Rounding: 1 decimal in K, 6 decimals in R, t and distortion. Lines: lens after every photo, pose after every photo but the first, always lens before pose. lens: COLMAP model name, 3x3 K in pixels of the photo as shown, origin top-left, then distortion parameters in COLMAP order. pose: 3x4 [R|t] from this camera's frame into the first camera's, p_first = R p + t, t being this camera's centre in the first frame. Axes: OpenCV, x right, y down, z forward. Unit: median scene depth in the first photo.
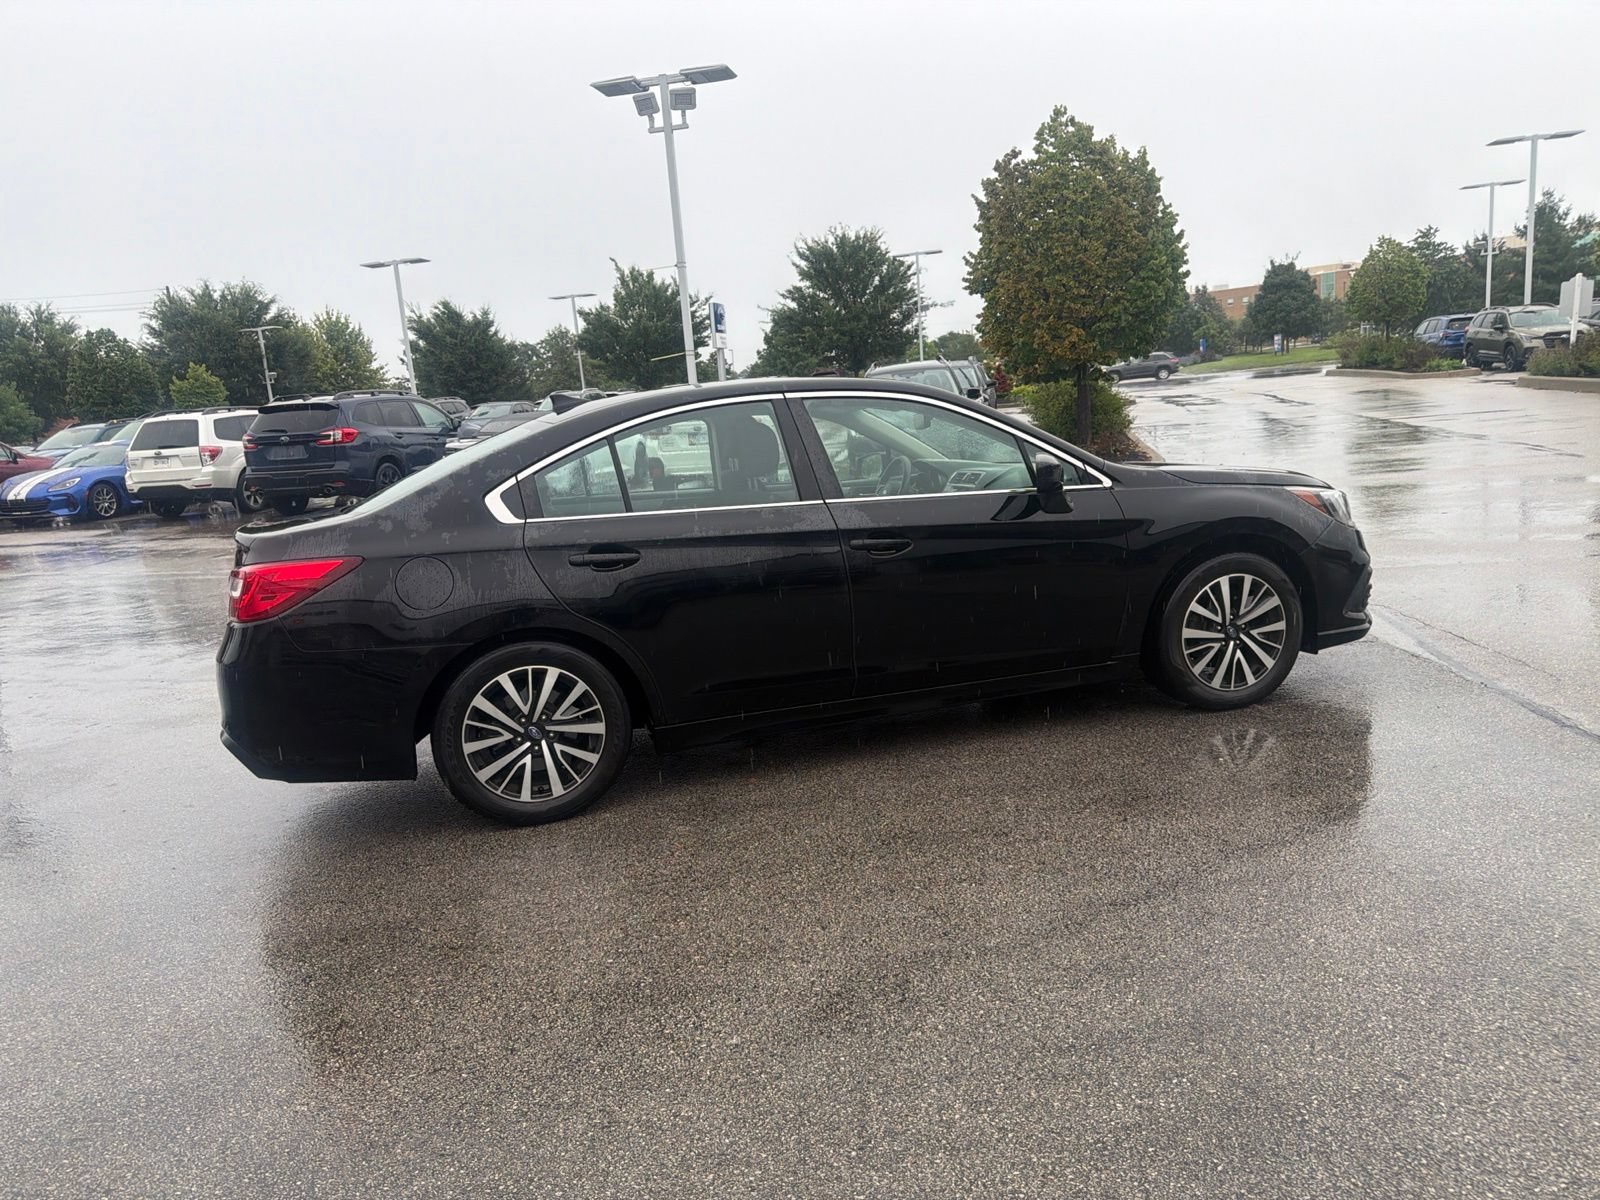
lens RADIAL K [[1115.2, 0, 788.6], [0, 1115.2, 609.6], [0, 0, 1]] dist [0.130225, -0.226534]
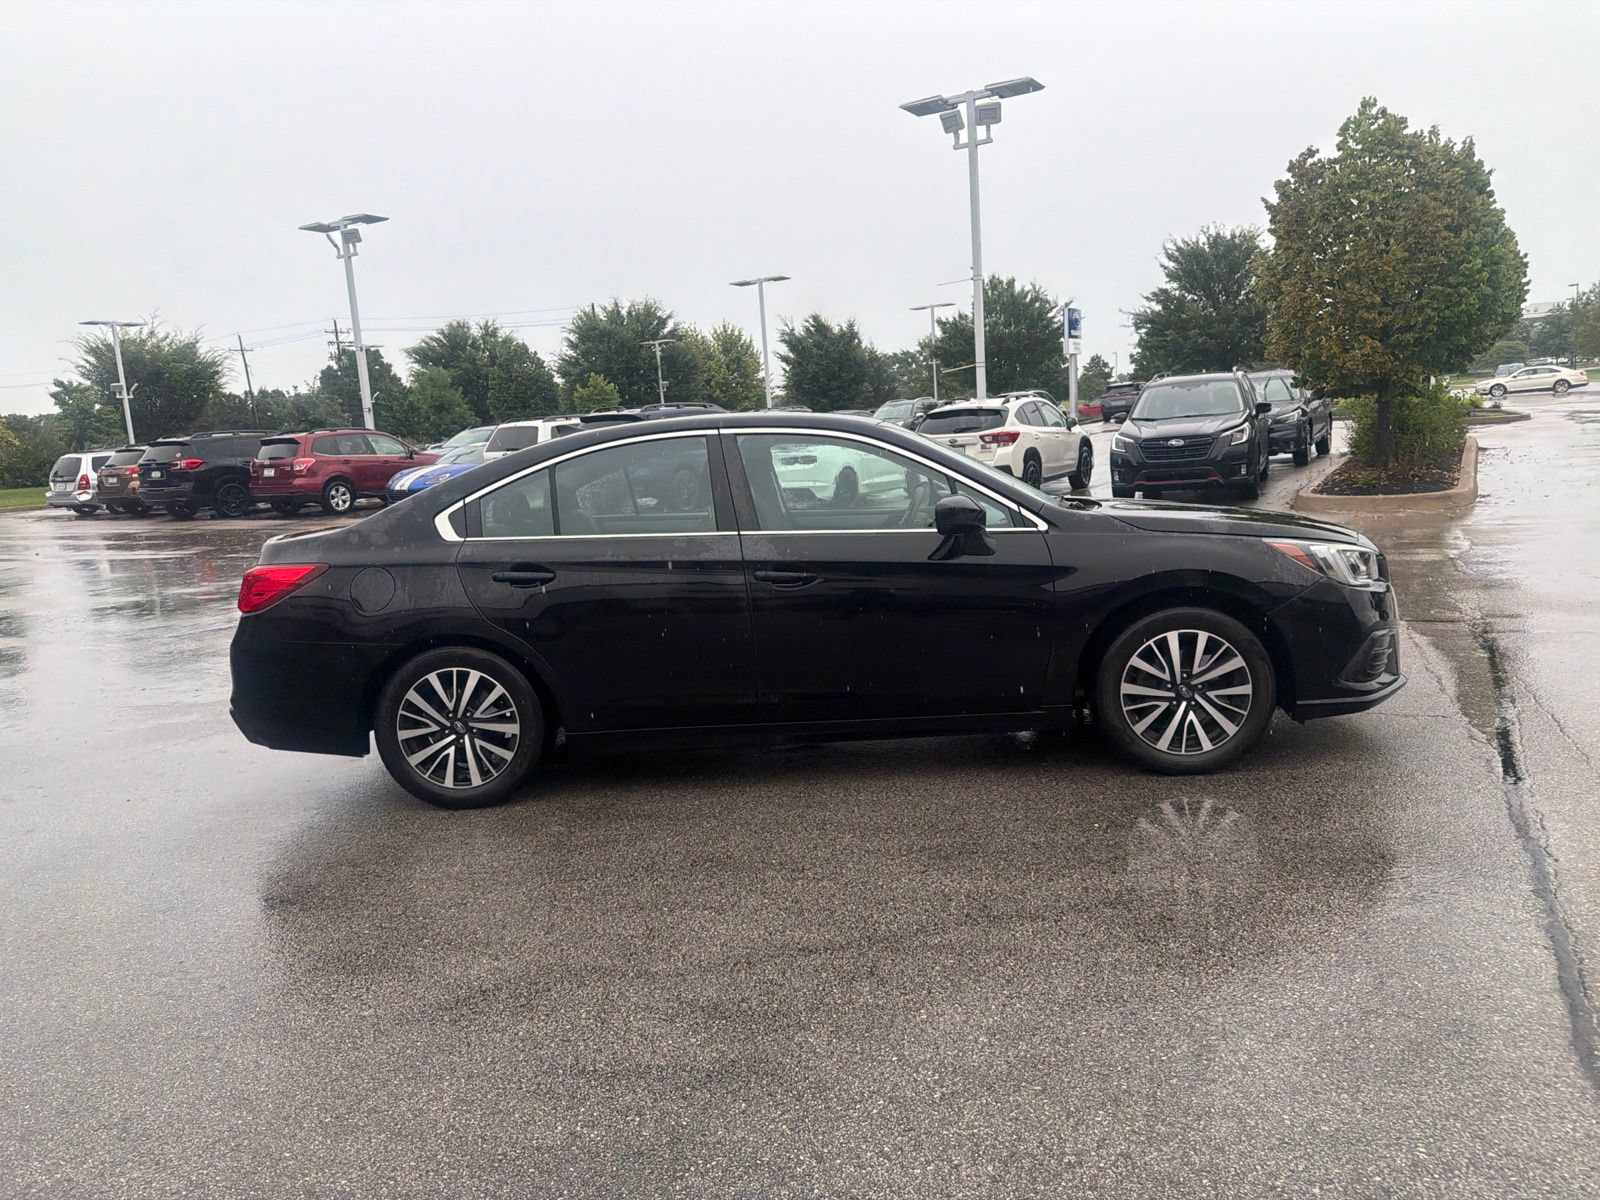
lens RADIAL K [[1113.5, 0, 807.6], [0, 1113.5, 596.0], [0, 0, 1]] dist [0.143625, -0.266871]
pose [[0.949773, 0.061718, -0.306793, 0.112456], [-0.066512, 0.997772, -0.005185, -0.009899], [0.305789, 0.025330, 0.951762, 0.006598]]
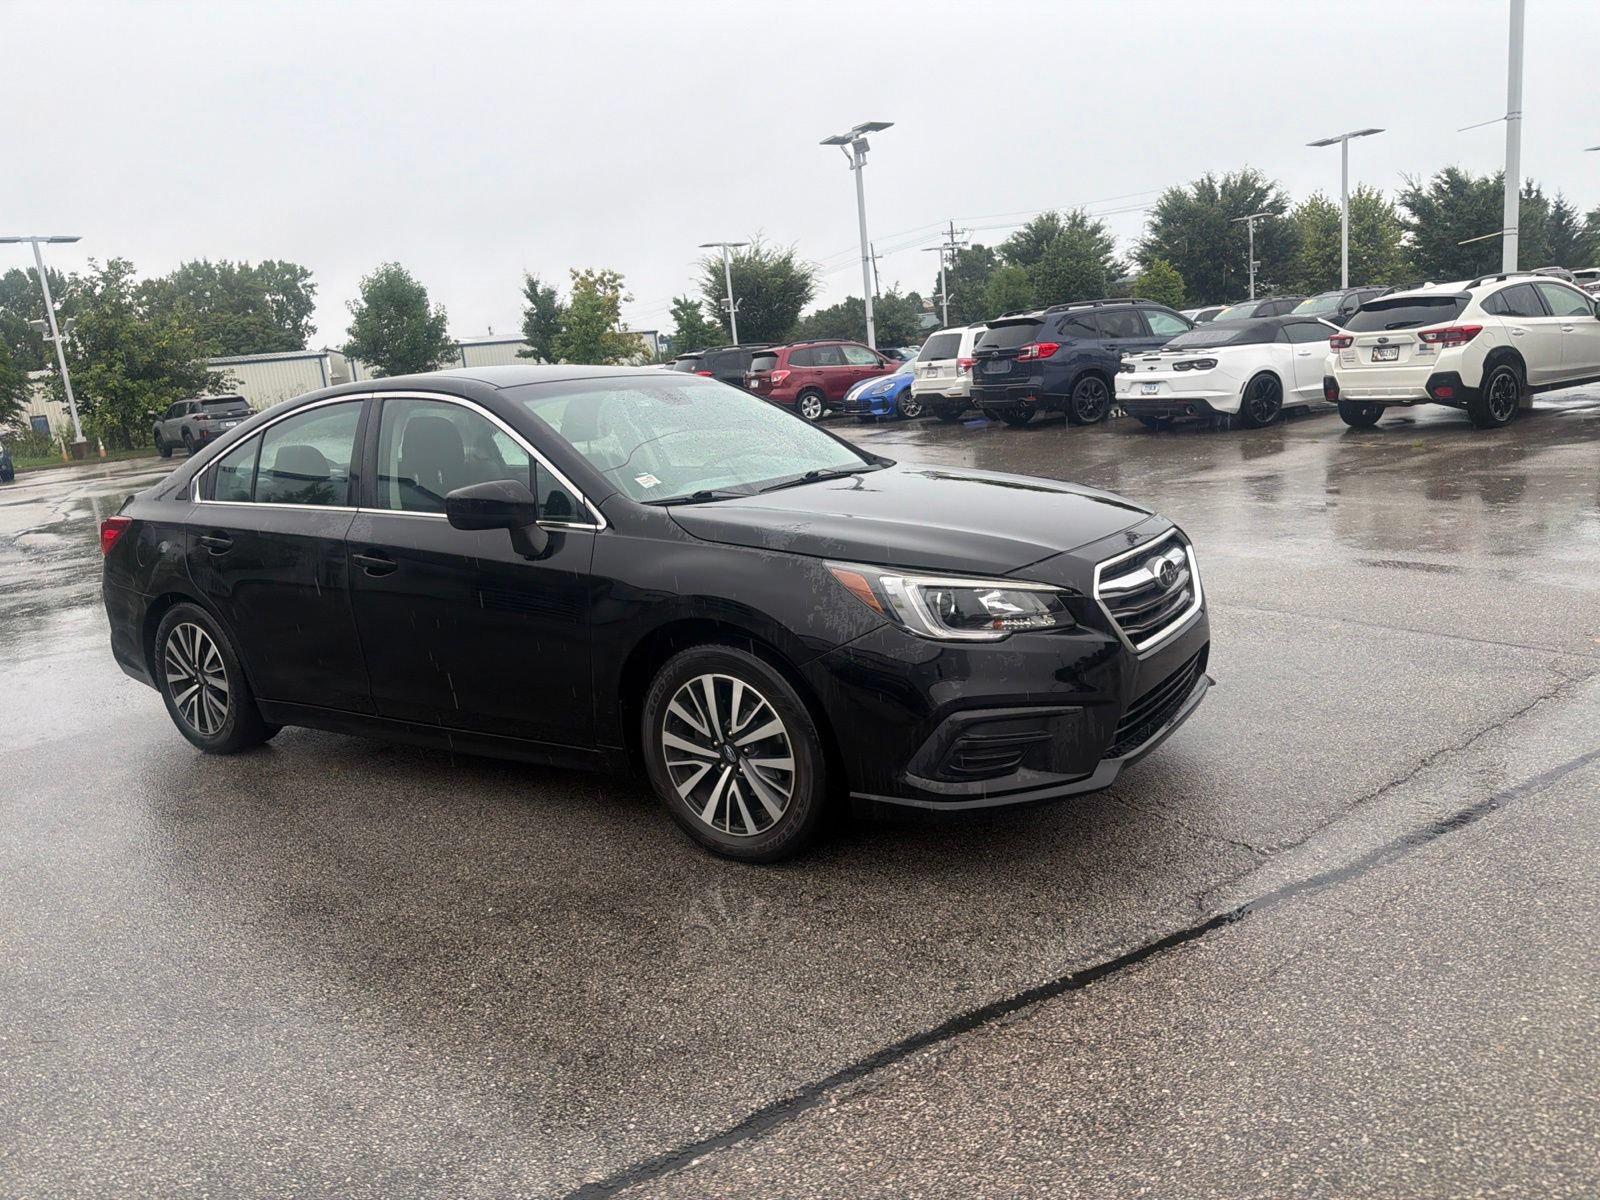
lens RADIAL K [[1117.4, 0, 807.6], [0, 1117.4, 610.9], [0, 0, 1]] dist [0.125671, -0.228685]
pose [[0.655703, 0.175684, -0.734295, 0.274029], [-0.101132, 0.984224, 0.145174, -0.051757], [0.748215, -0.020930, 0.663126, 0.171954]]
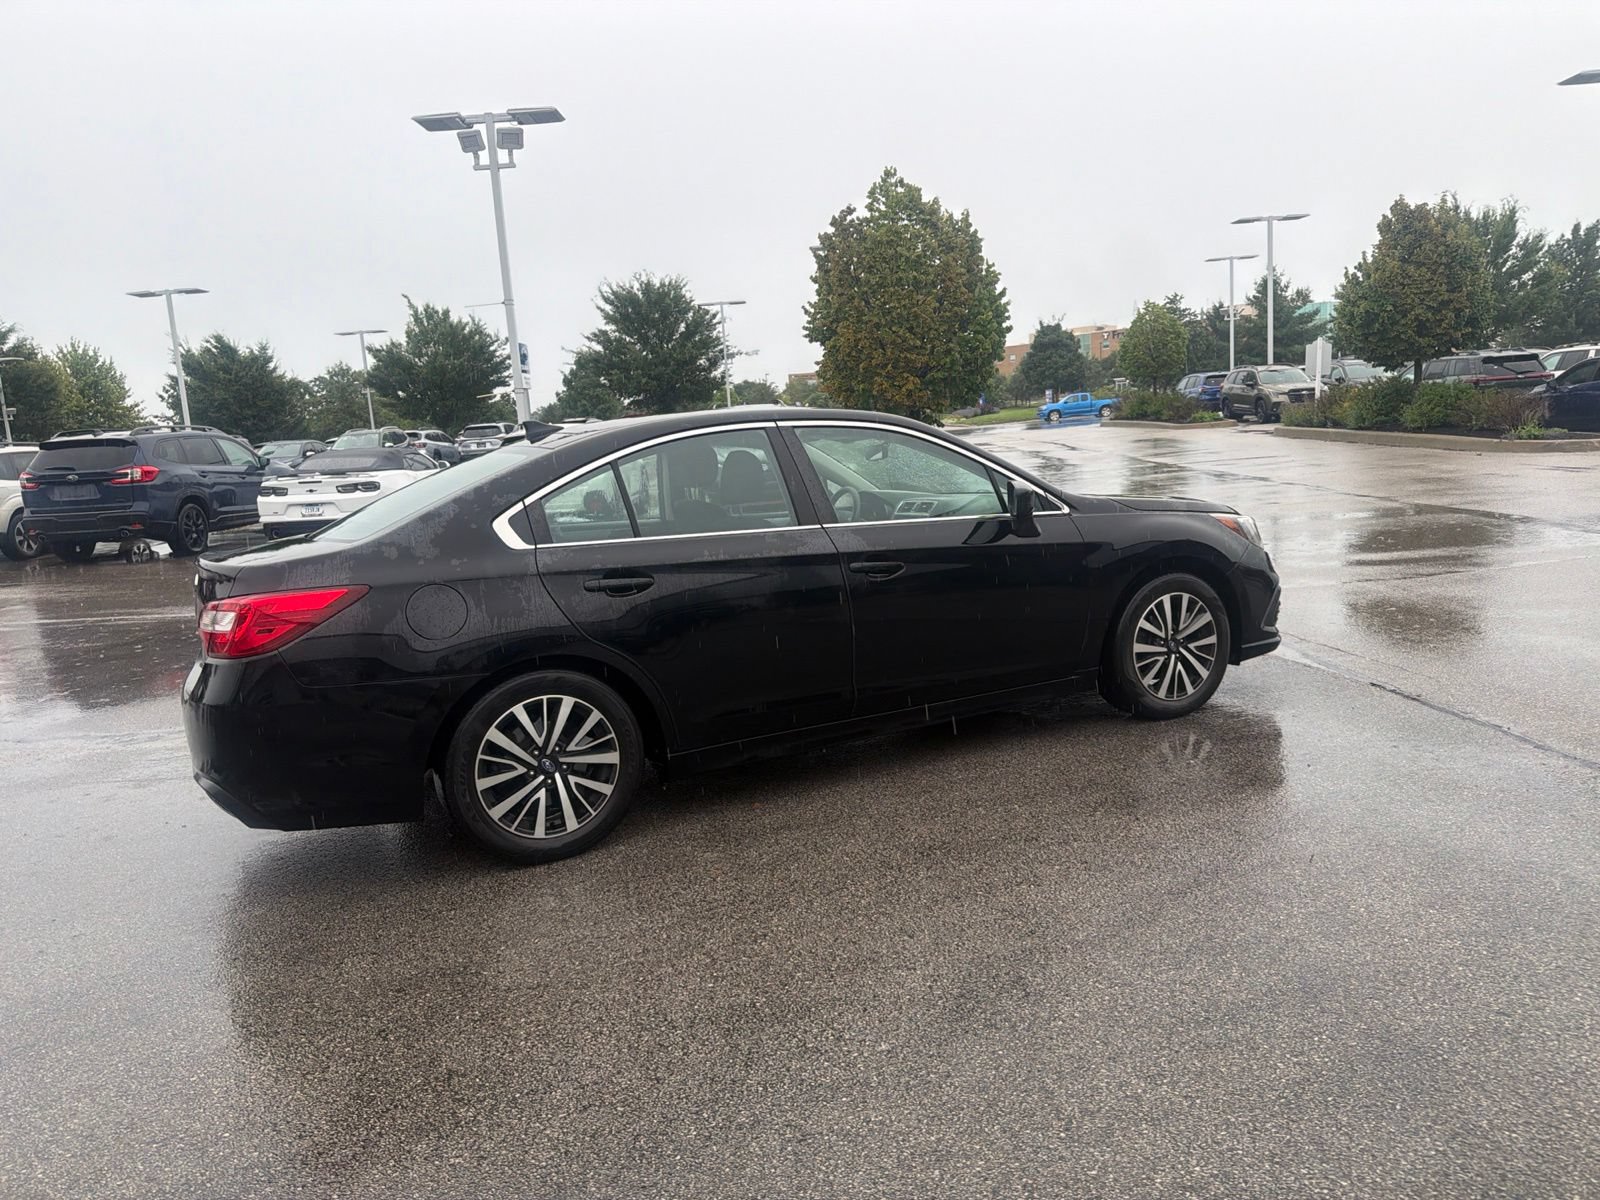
lens RADIAL K [[1119.5, 0, 805.9], [0, 1119.5, 593.2], [0, 0, 1]] dist [0.107115, -0.159314]
pose [[0.980800, -0.016600, 0.194309, -0.049173], [0.027002, 0.998333, -0.051007, 0.004400], [-0.193138, 0.055274, 0.979613, 0.000114]]
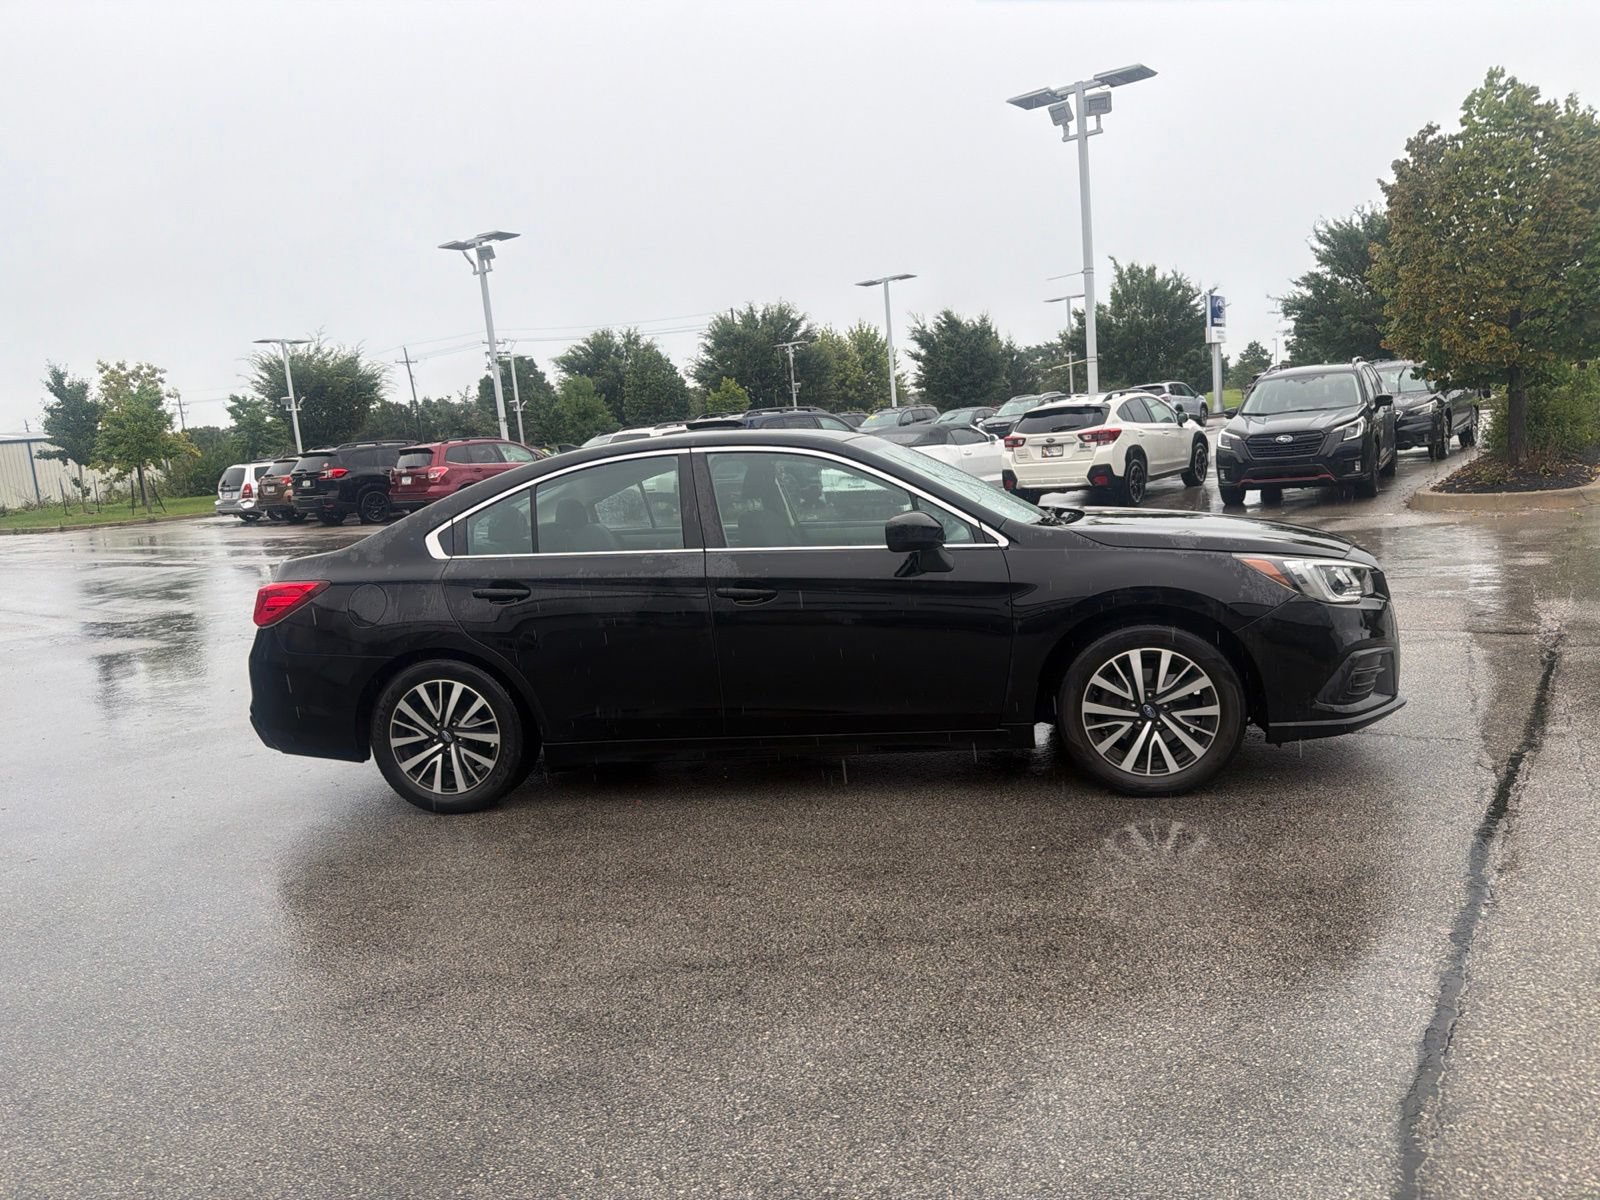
lens RADIAL K [[1113.5, 0, 807.6], [0, 1113.5, 596.0], [0, 0, 1]] dist [0.143625, -0.266871]
pose [[0.902825, 0.062207, -0.425486, 0.155759], [-0.066326, 0.997785, 0.005143, -0.017534], [0.424863, 0.023578, 0.904951, 0.020230]]
